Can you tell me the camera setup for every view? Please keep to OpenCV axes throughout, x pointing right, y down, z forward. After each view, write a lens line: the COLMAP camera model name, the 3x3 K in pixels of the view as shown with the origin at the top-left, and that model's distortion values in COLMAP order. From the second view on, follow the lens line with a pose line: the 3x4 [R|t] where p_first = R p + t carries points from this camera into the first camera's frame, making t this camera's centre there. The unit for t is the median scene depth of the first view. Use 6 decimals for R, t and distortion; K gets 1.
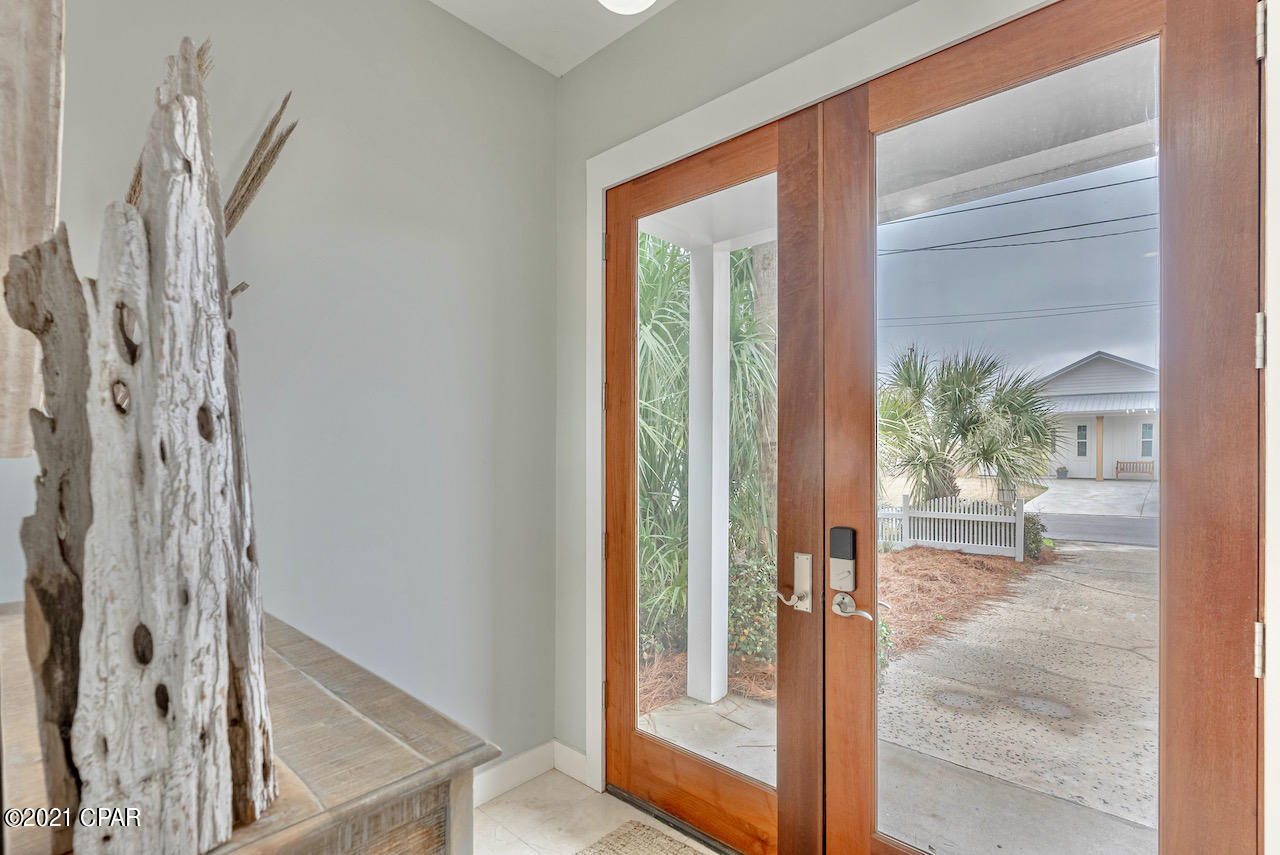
lens RADIAL K [[590.7, 0, 641.4], [0, 590.7, 446.8], [0, 0, 1]] dist [0.000168, 0.000010]
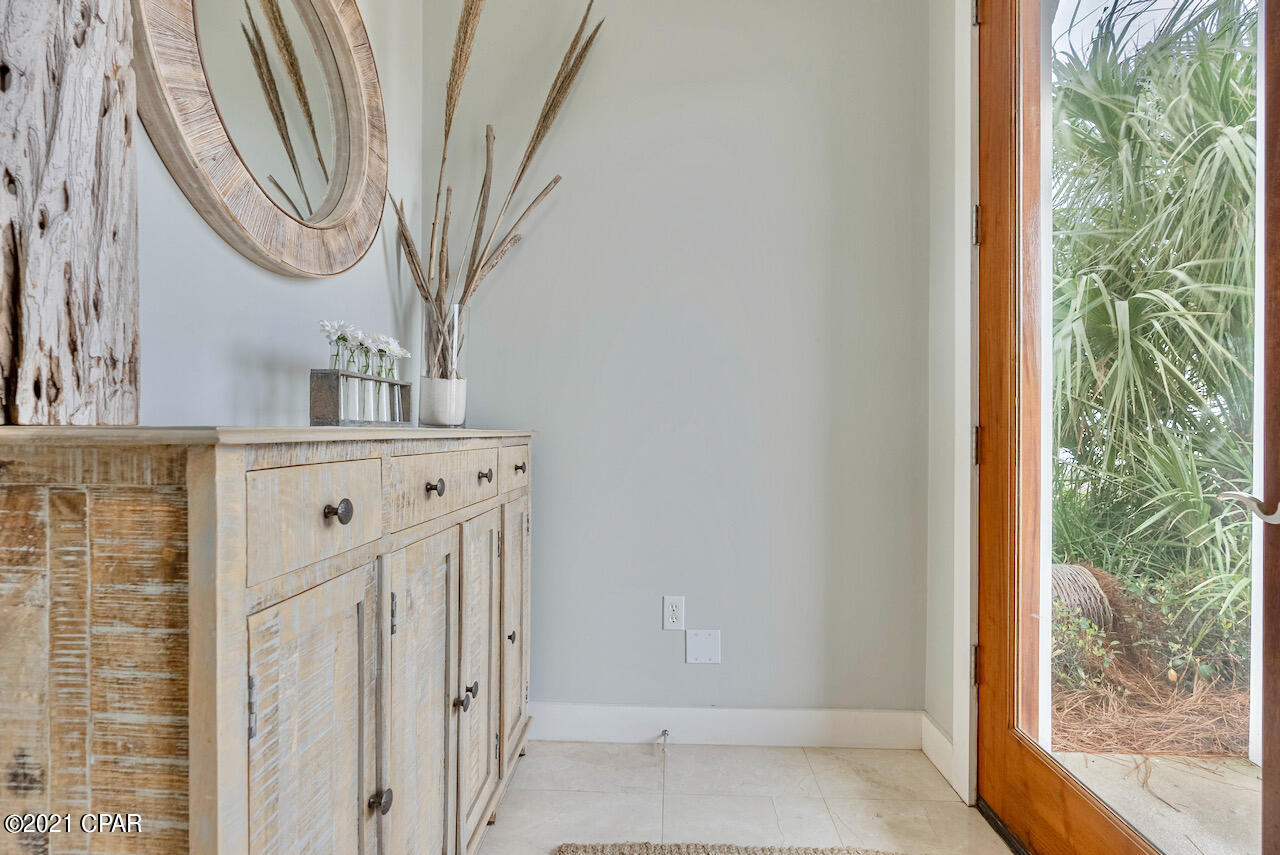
lens RADIAL K [[584.5, 0, 640.0], [0, 584.5, 427.5], [0, 0, 1]] dist [-0.001255, -0.000054]
pose [[0.632820, -0.003729, -0.774290, 0.216753], [0.002791, 0.999993, -0.002535, 0.151300], [0.774294, -0.000557, 0.632826, 0.282388]]
